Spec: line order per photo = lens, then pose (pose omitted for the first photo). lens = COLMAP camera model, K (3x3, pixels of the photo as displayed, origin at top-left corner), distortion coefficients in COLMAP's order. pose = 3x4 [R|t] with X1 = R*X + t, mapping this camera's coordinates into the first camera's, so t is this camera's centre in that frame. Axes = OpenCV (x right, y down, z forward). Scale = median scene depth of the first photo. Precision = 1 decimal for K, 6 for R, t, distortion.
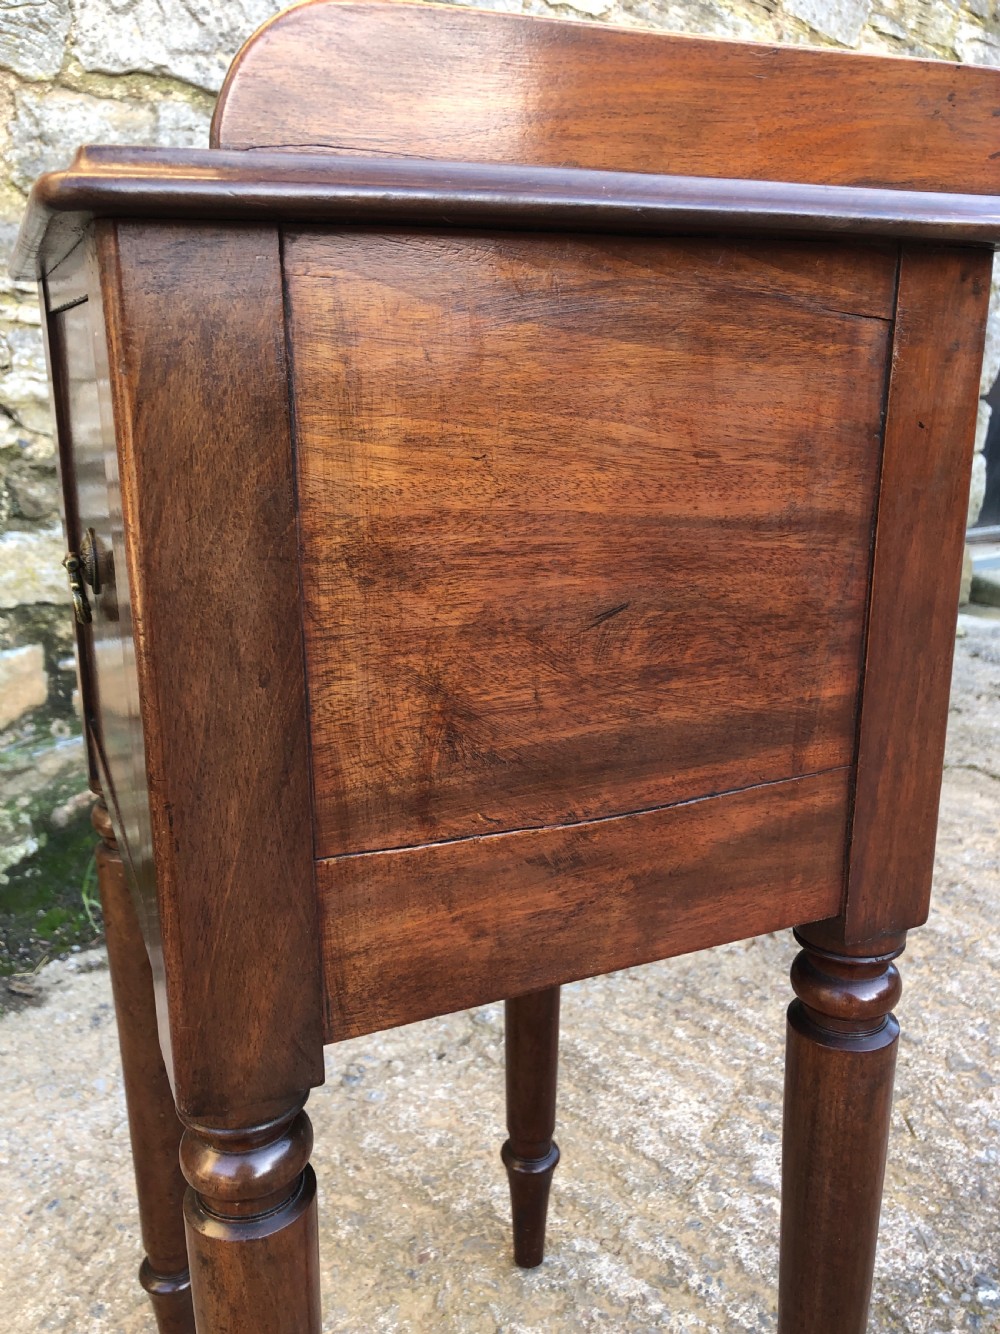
lens RADIAL K [[1134.0, 0, 497.4], [0, 1134.0, 651.3], [0, 0, 1]] dist [0.024548, -0.018712]
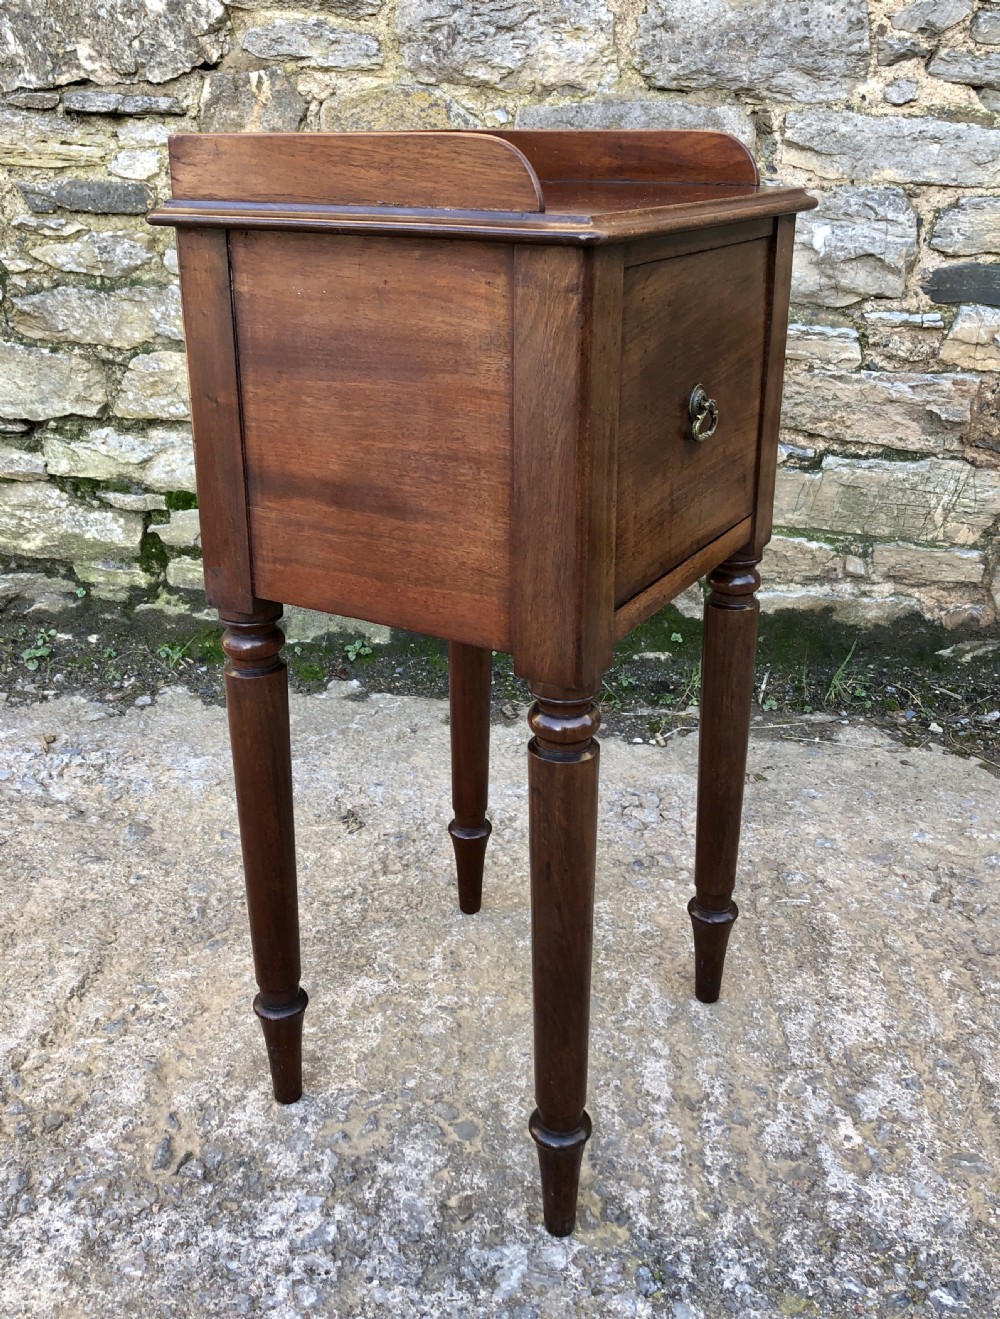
lens RADIAL K [[1279.4, 0, 482.9], [0, 1279.4, 545.6], [0, 0, 1]] dist [0.024678, 0.000000]
pose [[0.670164, 0.233196, -0.704627, 0.657637], [-0.196875, 0.971204, 0.134173, -0.087932], [0.715626, 0.048805, 0.696777, -0.035410]]
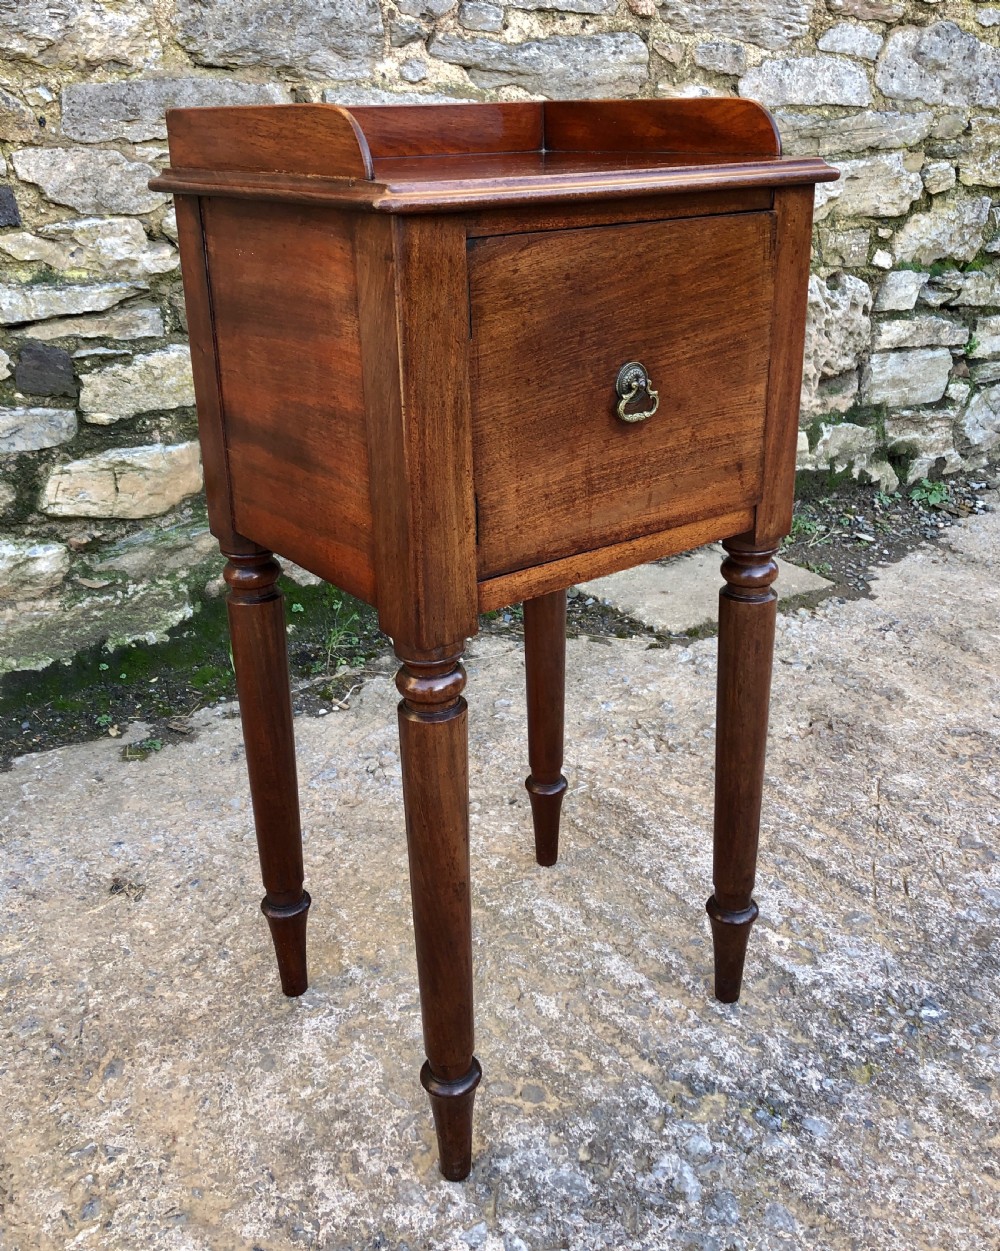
lens RADIAL K [[1219.6, 0, 501.1], [0, 1219.6, 529.0], [0, 0, 1]] dist [0.022780, 0.000000]
pose [[0.987715, 0.040104, -0.151034, 0.133707], [-0.029509, 0.996986, 0.071749, -0.019482], [0.153456, -0.066411, 0.985921, -0.260318]]
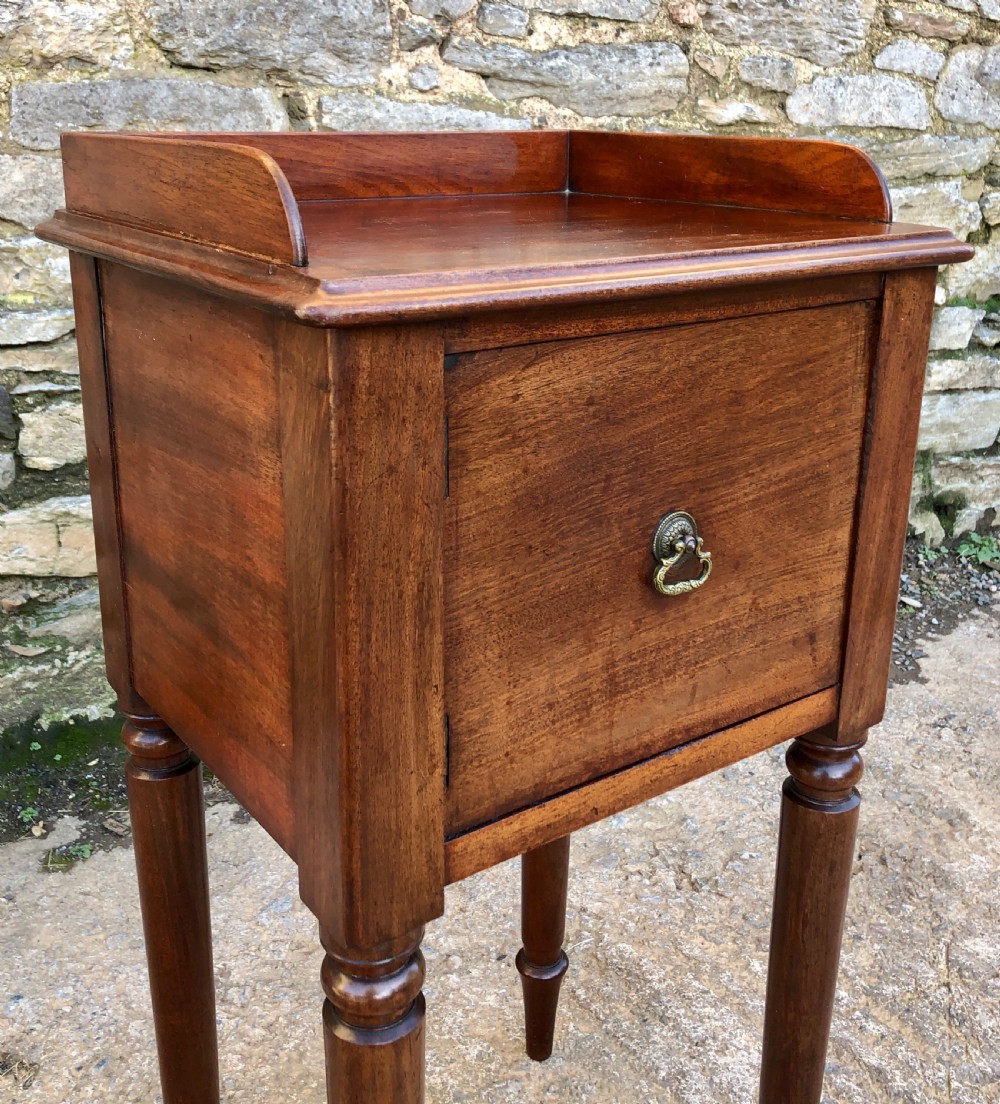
lens RADIAL K [[1204.5, 0, 497.1], [0, 1204.5, 458.2], [0, 0, 1]] dist [0.022376, 0.000000]
pose [[0.983206, 0.070991, -0.168124, 0.102251], [-0.067369, 0.997359, 0.027154, -0.109416], [0.169607, -0.015371, 0.985392, -0.013801]]
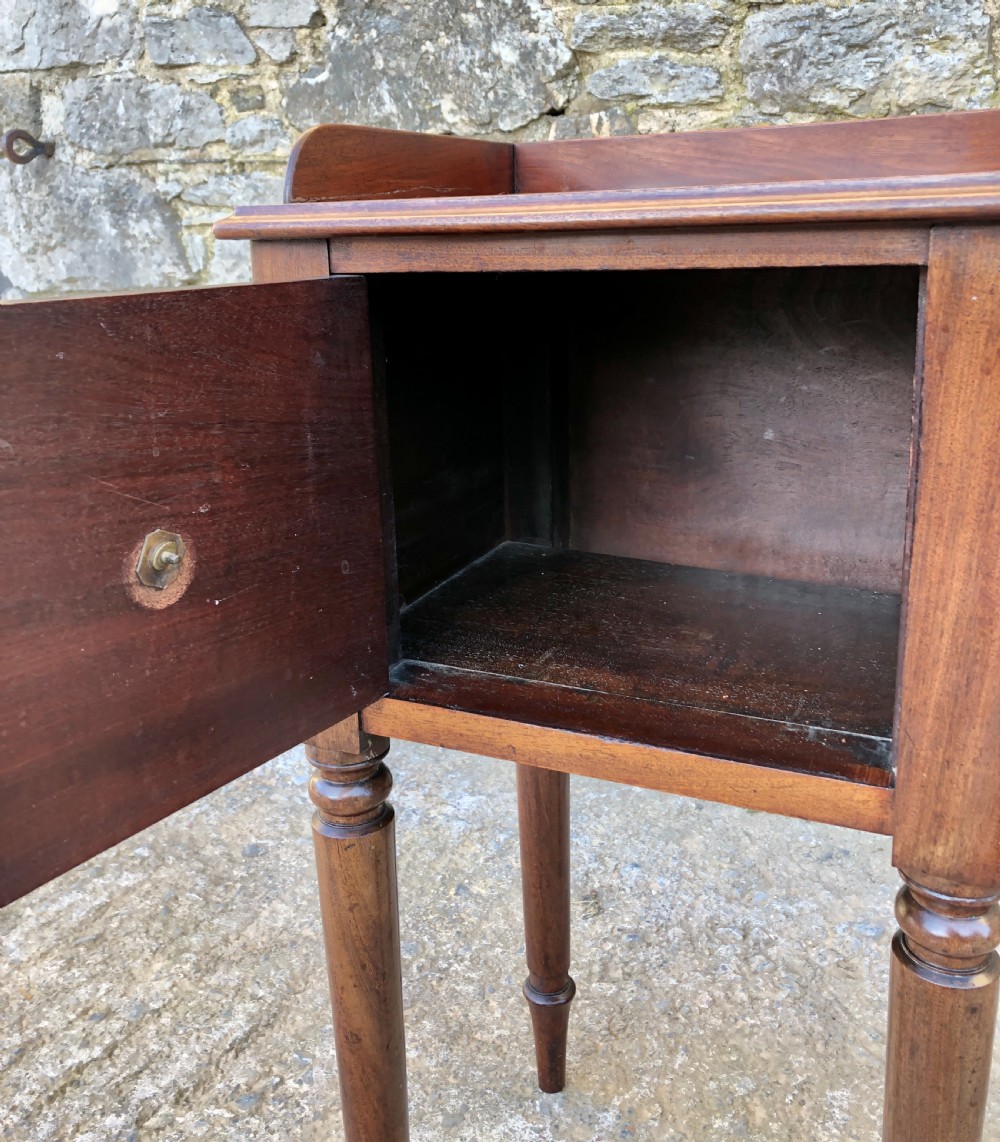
lens RADIAL K [[1110.1, 0, 504.7], [0, 1110.1, 488.6], [0, 0, 1]] dist [0.034159, 0.000000]
pose [[0.314300, 0.225801, -0.922079, 0.544211], [-0.220197, 0.962151, 0.160558, -0.142050], [0.923433, 0.152576, 0.352125, 0.343098]]
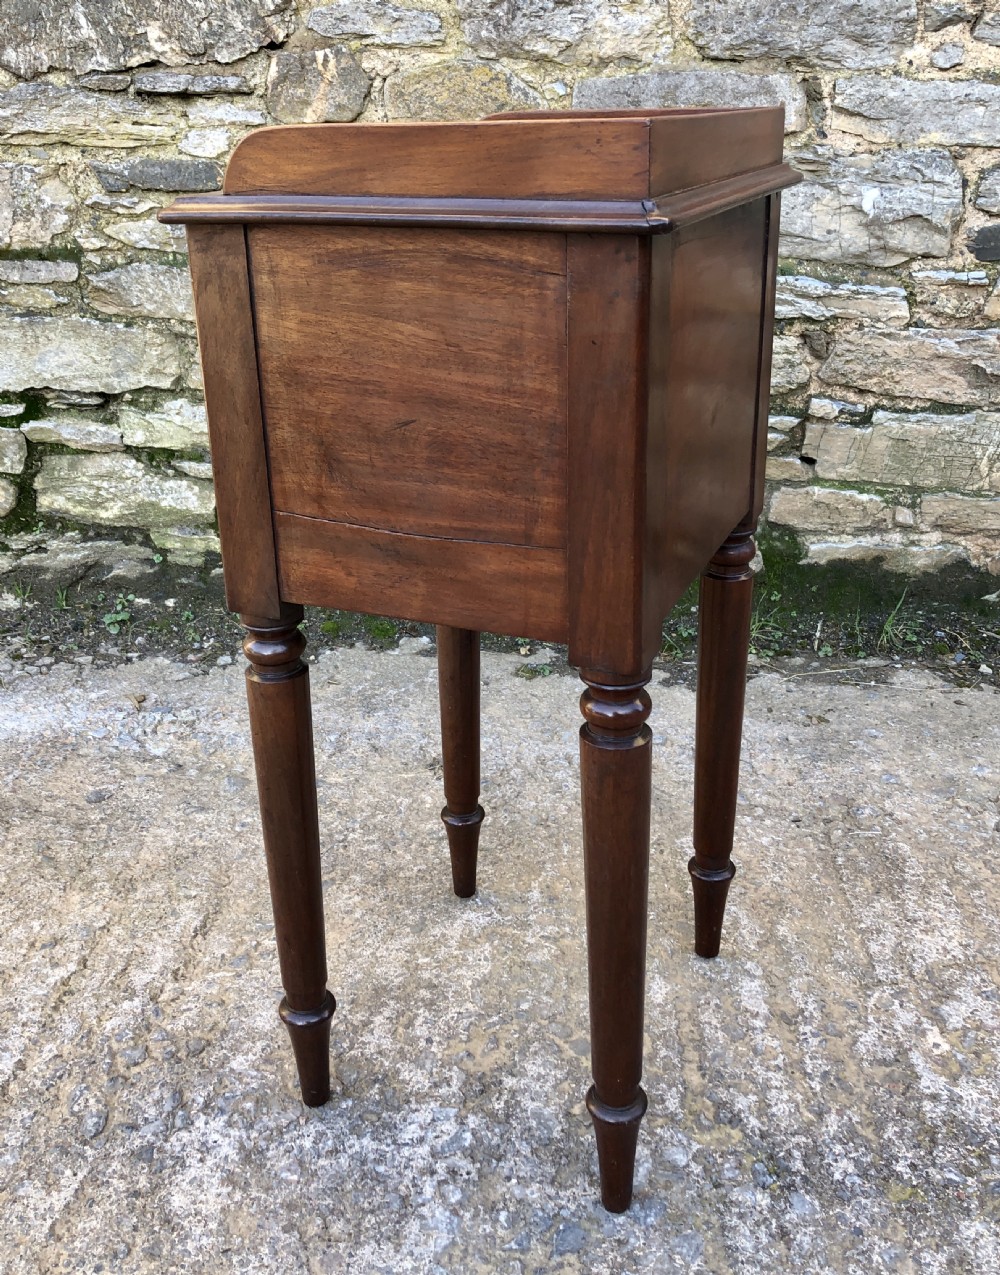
lens RADIAL K [[1267.0, 0, 496.4], [0, 1267.0, 539.2], [0, 0, 1]] dist [0.025747, 0.000000]
pose [[0.677983, 0.235813, -0.696226, 0.642792], [-0.176107, 0.971671, 0.157614, -0.076774], [0.713670, 0.015751, 0.700305, -0.131828]]
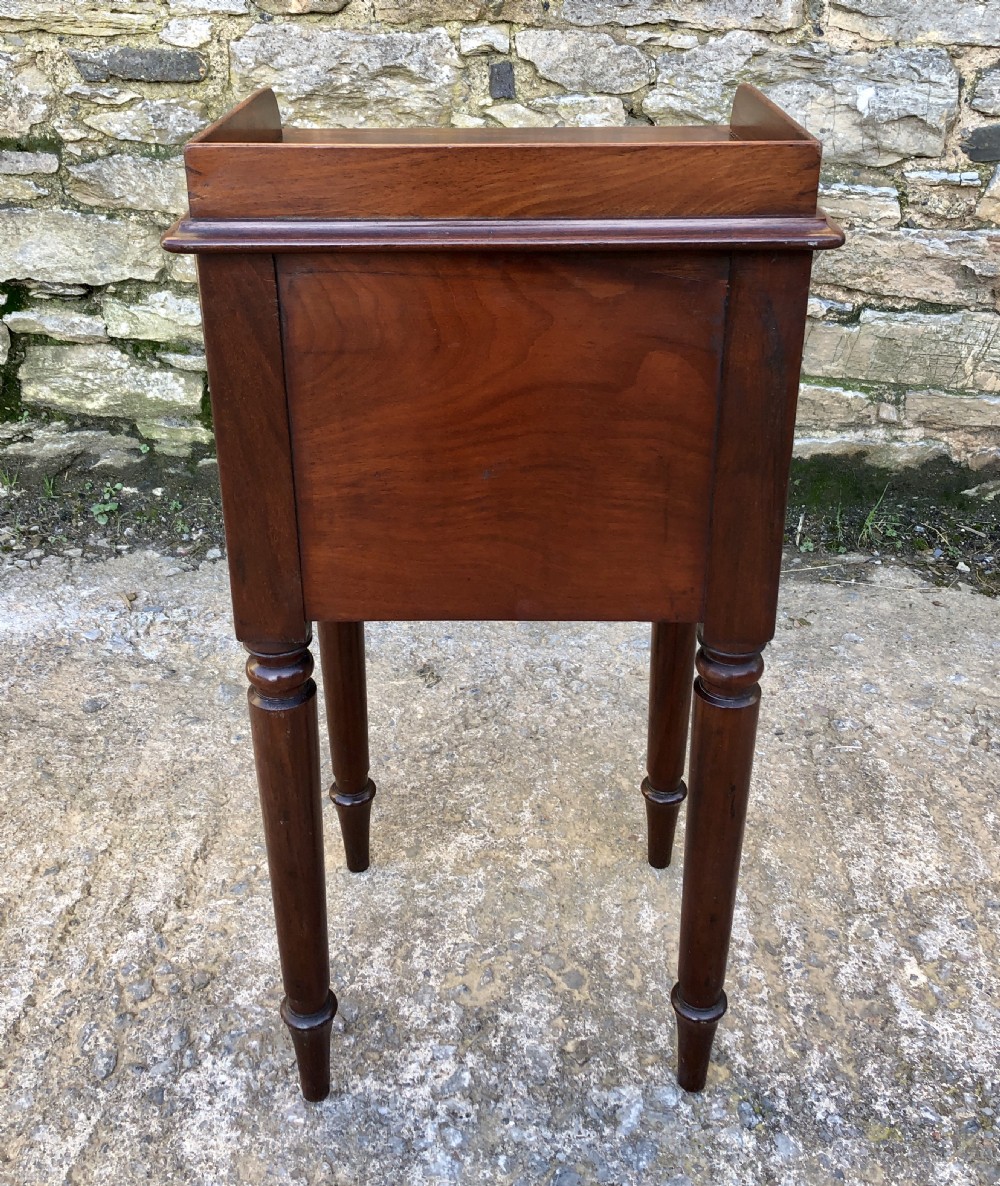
lens RADIAL K [[1252.5, 0, 493.5], [0, 1252.5, 458.8], [0, 0, 1]] dist [0.025031, 0.000000]
pose [[0.690136, 0.296312, -0.660236, 0.586882], [-0.183018, 0.954138, 0.236908, -0.190612], [0.700155, -0.042663, 0.712715, -0.137264]]
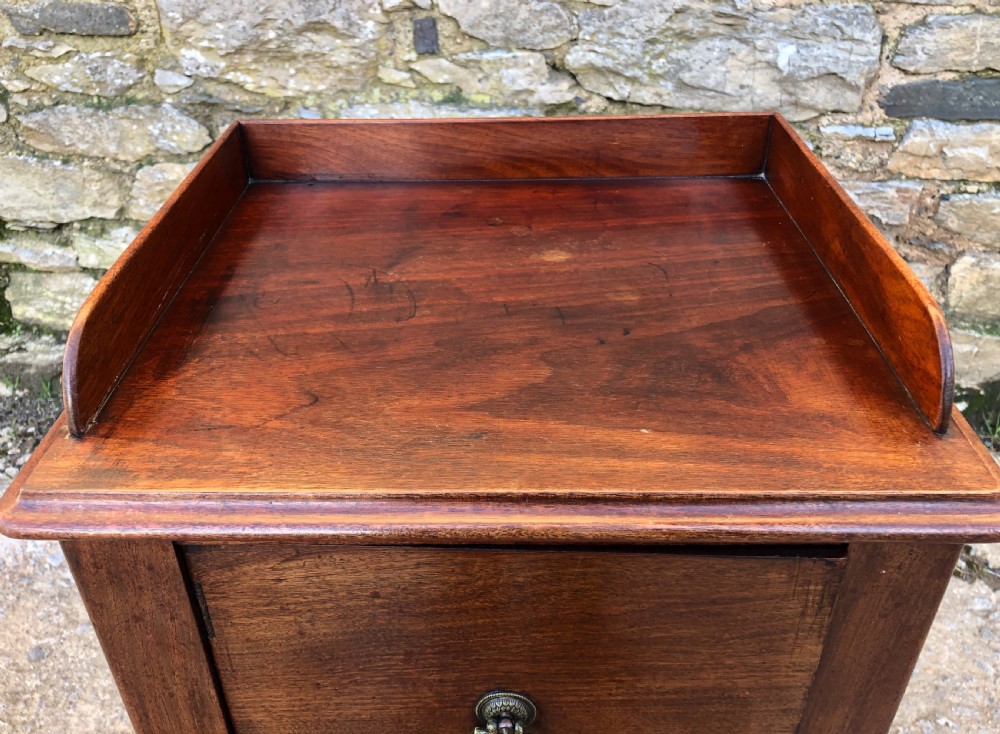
lens RADIAL K [[841.7, 0, 483.8], [0, 841.7, 335.2], [0, 0, 1]] dist [0.033617, -0.027719]
pose [[0.675933, 0.392294, -0.623875, 0.256461], [-0.181258, 0.909040, 0.375223, -0.355765], [0.714325, -0.140543, 0.685556, 0.311590]]
